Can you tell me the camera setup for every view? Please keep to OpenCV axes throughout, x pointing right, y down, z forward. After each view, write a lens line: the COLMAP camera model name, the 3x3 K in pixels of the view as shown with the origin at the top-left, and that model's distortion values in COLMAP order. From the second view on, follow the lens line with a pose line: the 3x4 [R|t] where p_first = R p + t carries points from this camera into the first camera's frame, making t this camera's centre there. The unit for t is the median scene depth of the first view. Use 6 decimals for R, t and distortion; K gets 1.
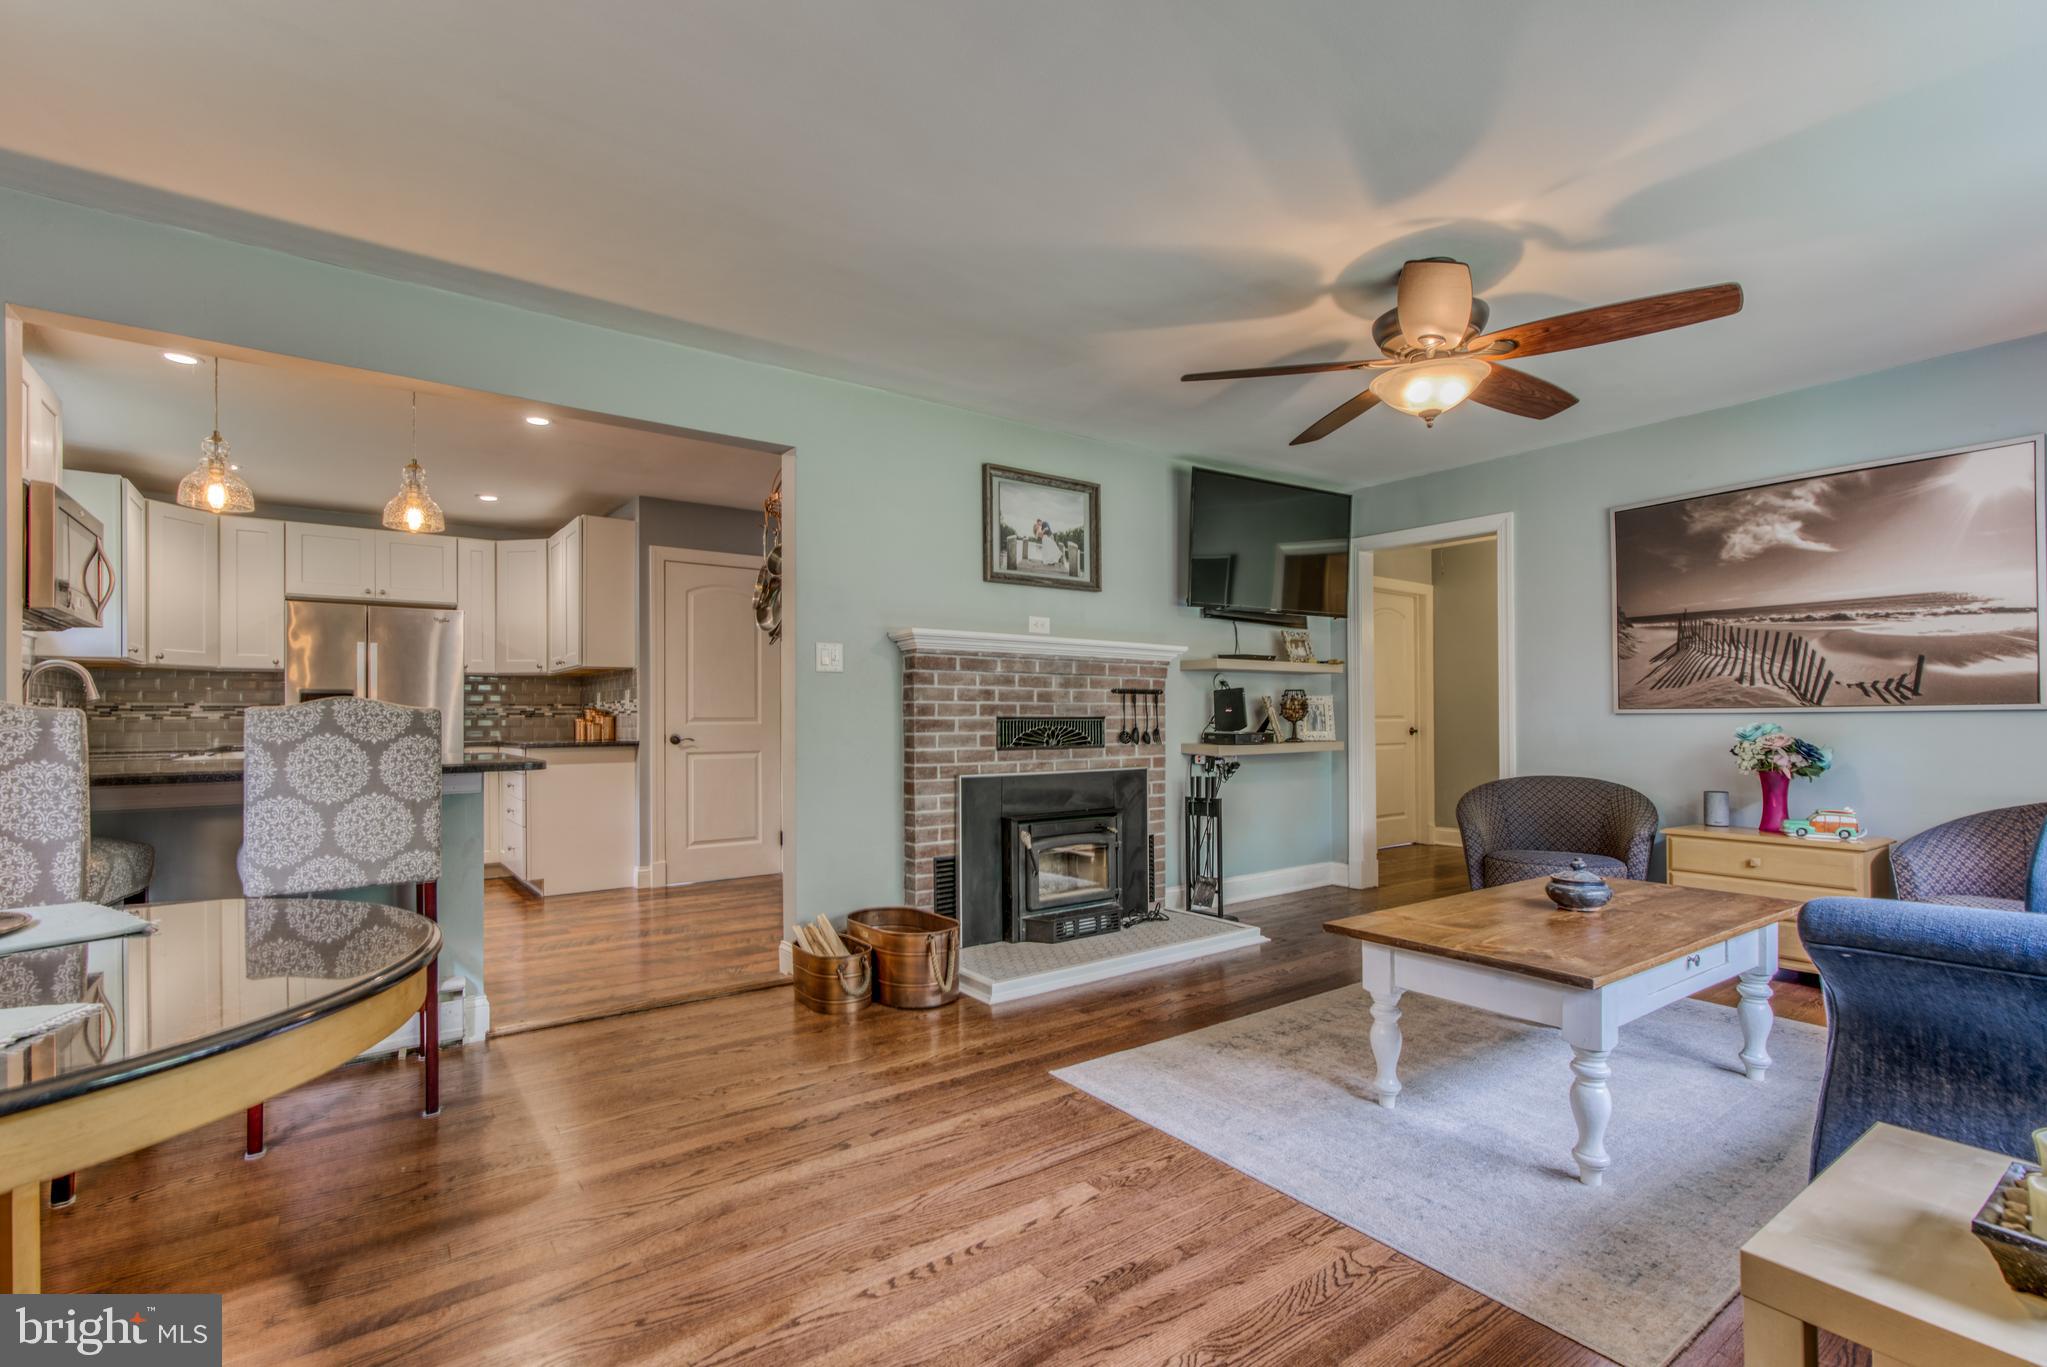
lens RADIAL K [[927.2, 0, 1012.3], [0, 927.2, 711.0], [0, 0, 1]] dist [-0.023802, 0.021394]
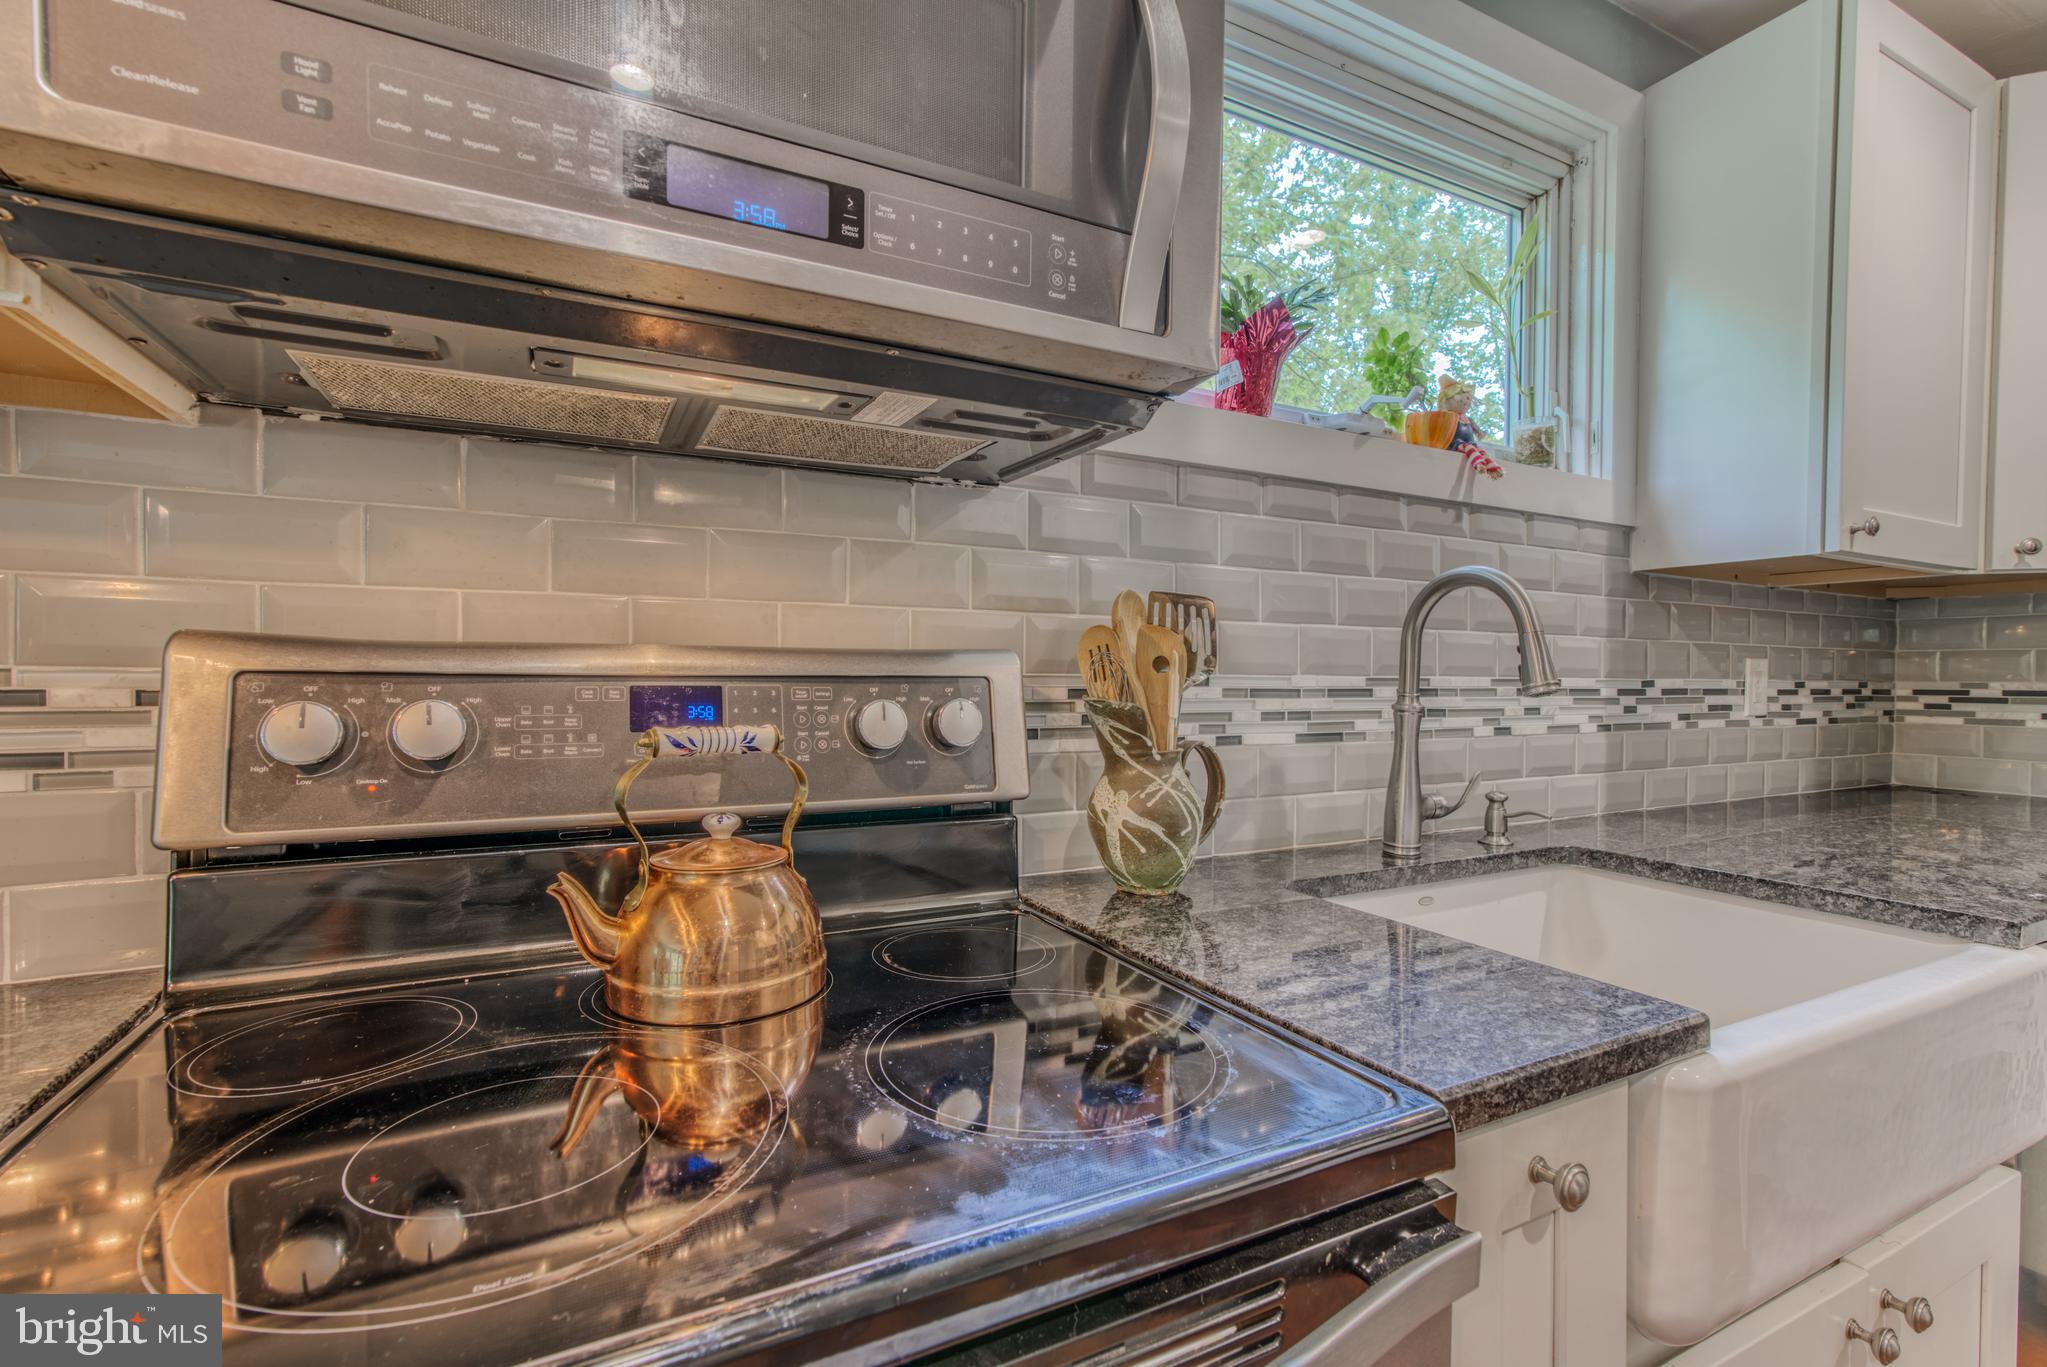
lens RADIAL K [[913.6, 0, 1011.0], [0, 913.6, 683.4], [0, 0, 1]] dist [-0.026257, 0.020189]
pose [[-0.162532, 0.017927, -0.986540, -0.676164], [0.000687, 0.999837, 0.018055, -0.020640], [0.986703, 0.002257, -0.162518, 0.864621]]
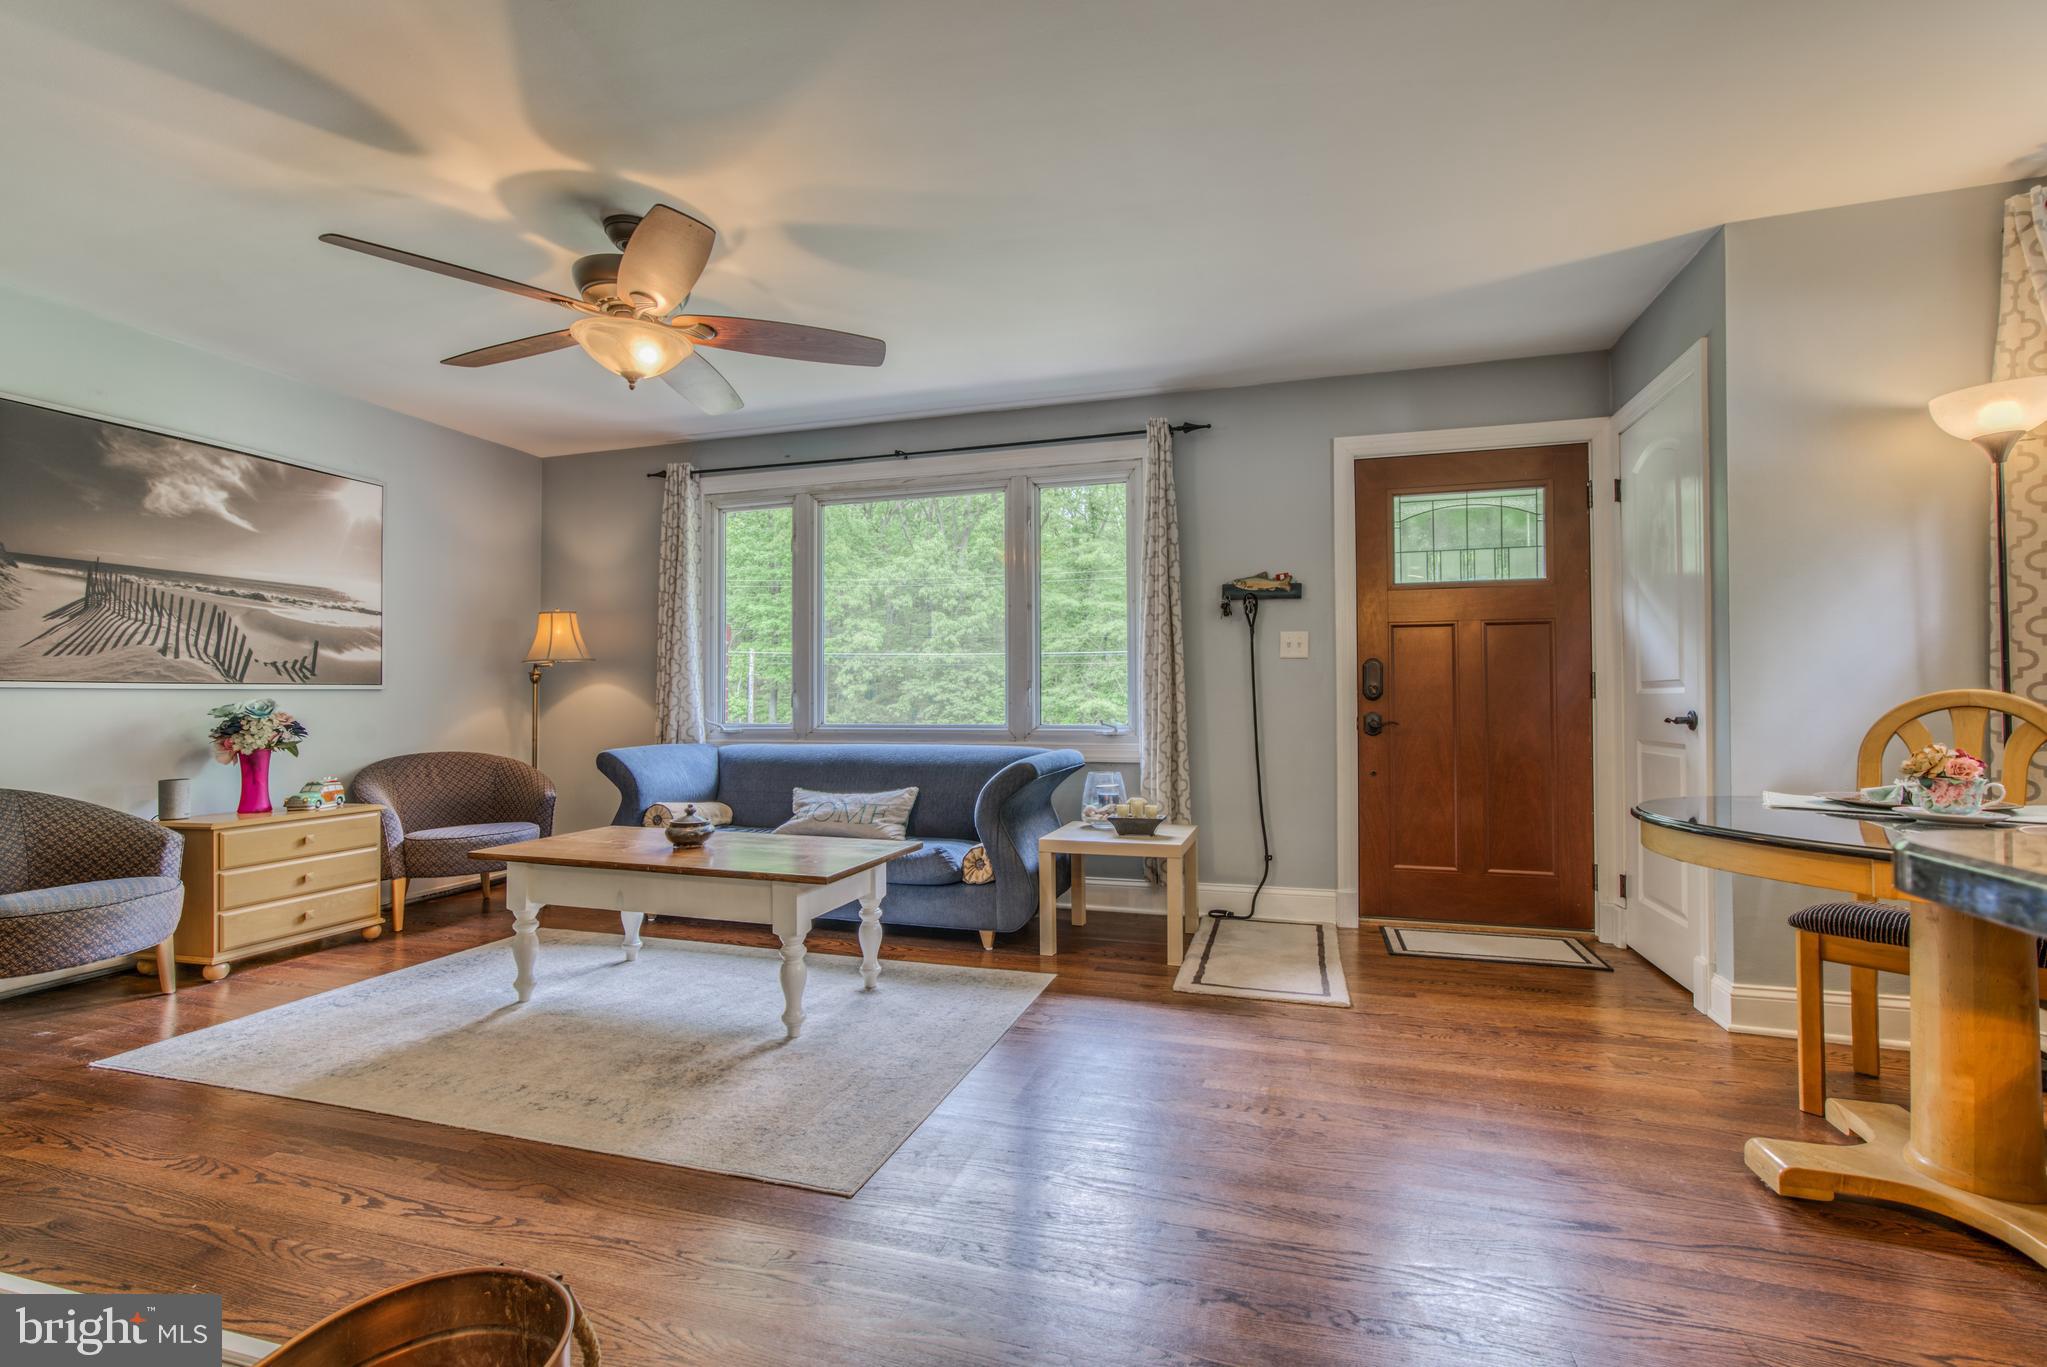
lens RADIAL K [[915.0, 0, 1009.1], [0, 915.0, 684.8], [0, 0, 1]] dist [-0.023044, 0.020250]
pose [[-0.596650, 0.021459, 0.802214, -0.375087], [0.000659, 0.999655, -0.026251, 0.021047], [-0.802501, -0.015134, -0.596459, 0.852535]]
